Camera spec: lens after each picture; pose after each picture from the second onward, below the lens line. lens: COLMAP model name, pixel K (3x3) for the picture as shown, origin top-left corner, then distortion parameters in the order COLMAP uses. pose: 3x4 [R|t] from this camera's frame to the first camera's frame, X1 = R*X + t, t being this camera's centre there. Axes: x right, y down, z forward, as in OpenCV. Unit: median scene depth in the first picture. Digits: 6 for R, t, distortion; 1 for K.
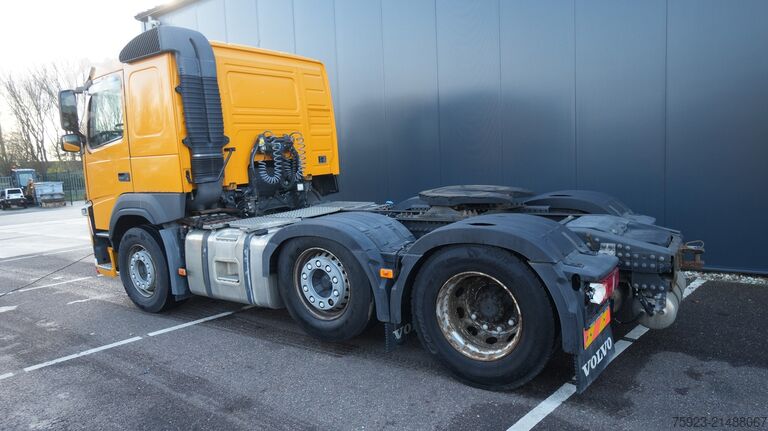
lens RADIAL K [[496.4, 0, 384.0], [0, 496.4, 215.5], [0, 0, 1]] dist [0.004574, 0.001442]
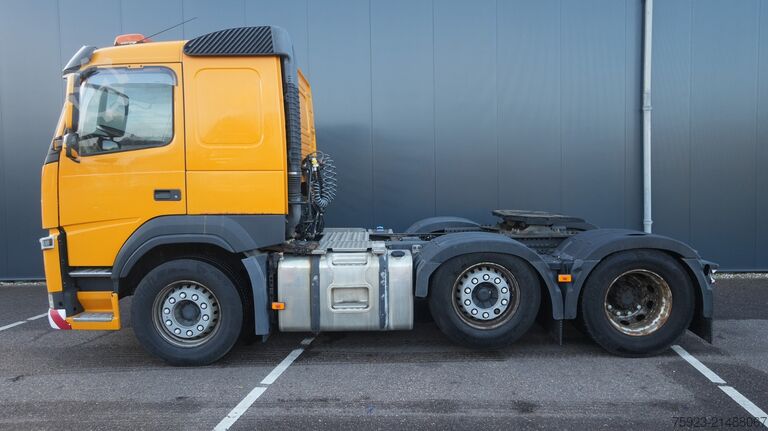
lens RADIAL K [[524.7, 0, 384.0], [0, 524.7, 215.5], [0, 0, 1]] dist [0.009023, 0.003222]
pose [[0.817671, 0.000962, 0.575685, -0.820694], [0.035143, 0.998050, -0.051583, 0.010636], [-0.574613, 0.062409, 0.816043, 0.147298]]
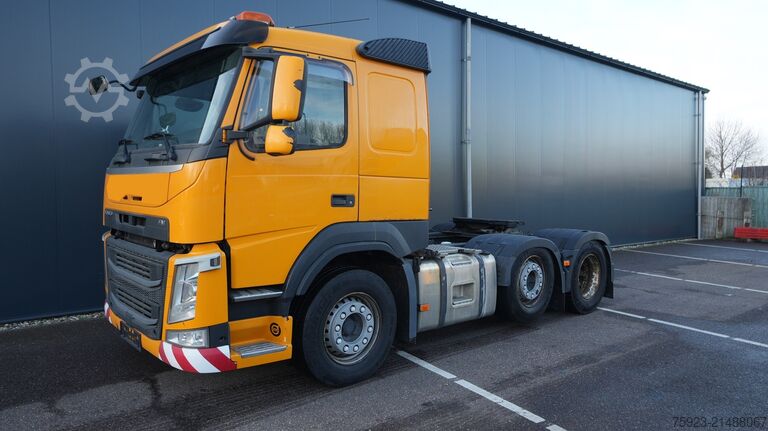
lens RADIAL K [[524.7, 0, 384.0], [0, 524.7, 215.5], [0, 0, 1]] dist [0.009023, 0.003222]
pose [[0.243744, 0.014074, 0.969738, -1.424103], [0.086878, 0.995558, -0.036285, -0.026446], [-0.965941, 0.093093, 0.241438, 0.865669]]
